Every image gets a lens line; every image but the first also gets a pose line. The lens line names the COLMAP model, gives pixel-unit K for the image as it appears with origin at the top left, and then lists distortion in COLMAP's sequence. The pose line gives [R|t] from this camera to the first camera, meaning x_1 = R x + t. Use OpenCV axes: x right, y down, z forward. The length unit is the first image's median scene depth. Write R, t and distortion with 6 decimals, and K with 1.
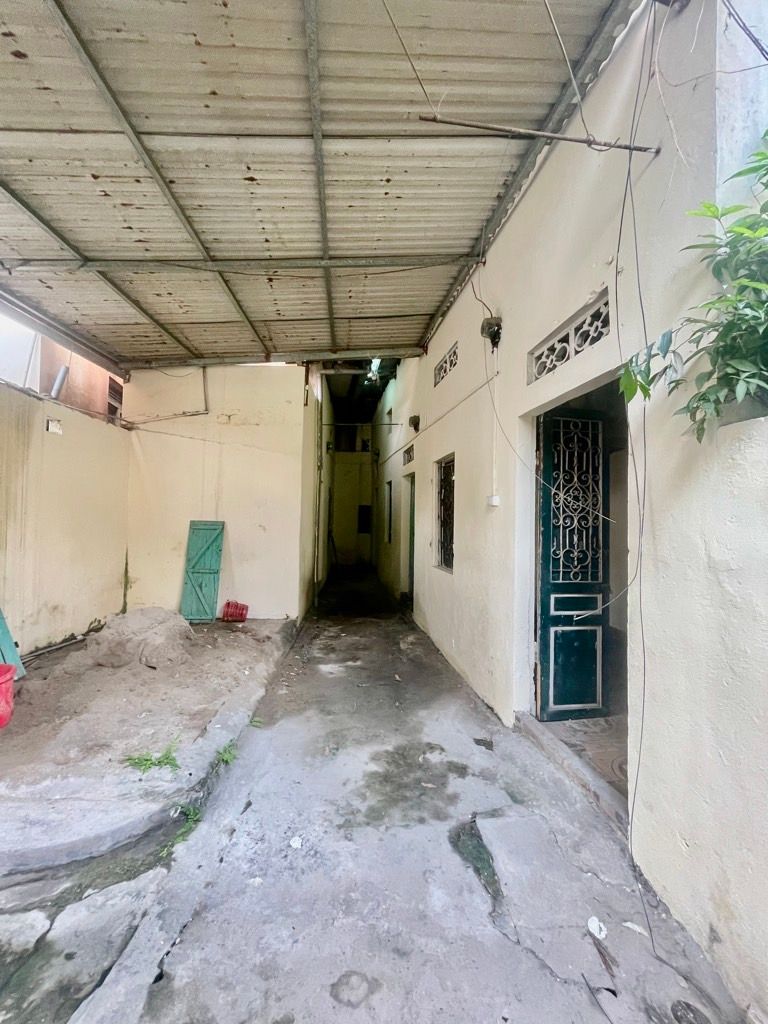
lens RADIAL K [[412.2, 0, 384.4], [0, 412.2, 509.6], [0, 0, 1]] dist [-0.000201, -0.001574]
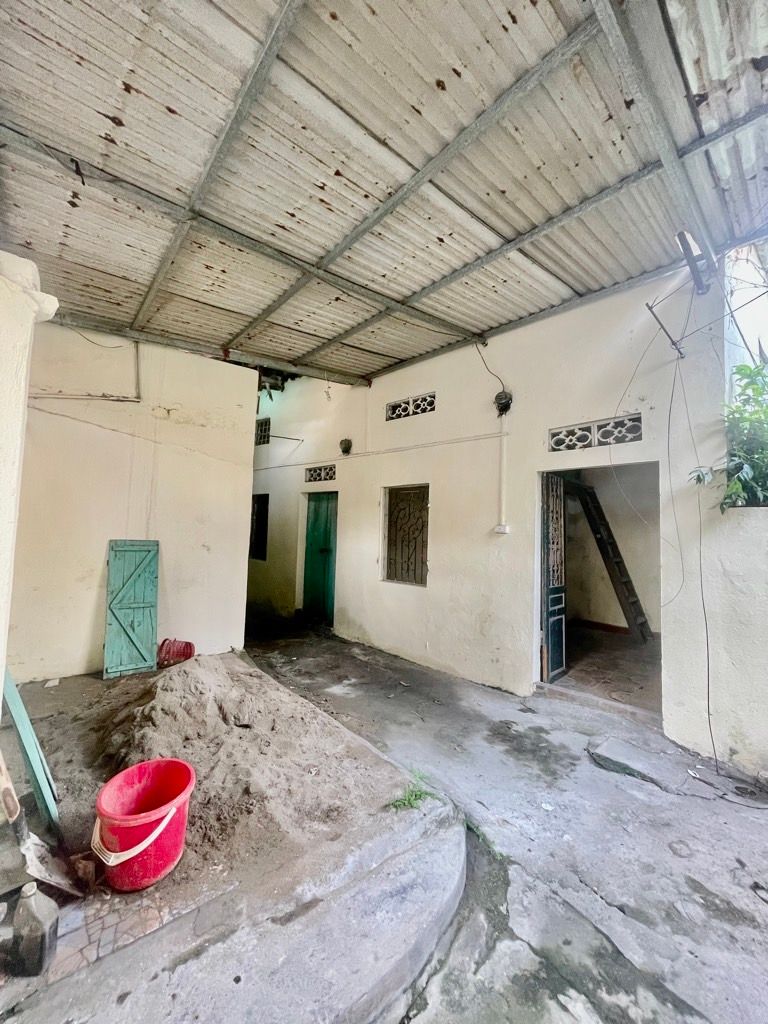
lens RADIAL K [[412.2, 0, 385.7], [0, 412.2, 508.4], [0, 0, 1]] dist [-0.000201, -0.001574]
pose [[0.801701, 0.044145, 0.596093, -1.026737], [-0.029752, 0.998980, -0.033967, -0.038663], [-0.596985, 0.009496, 0.802196, 0.196647]]
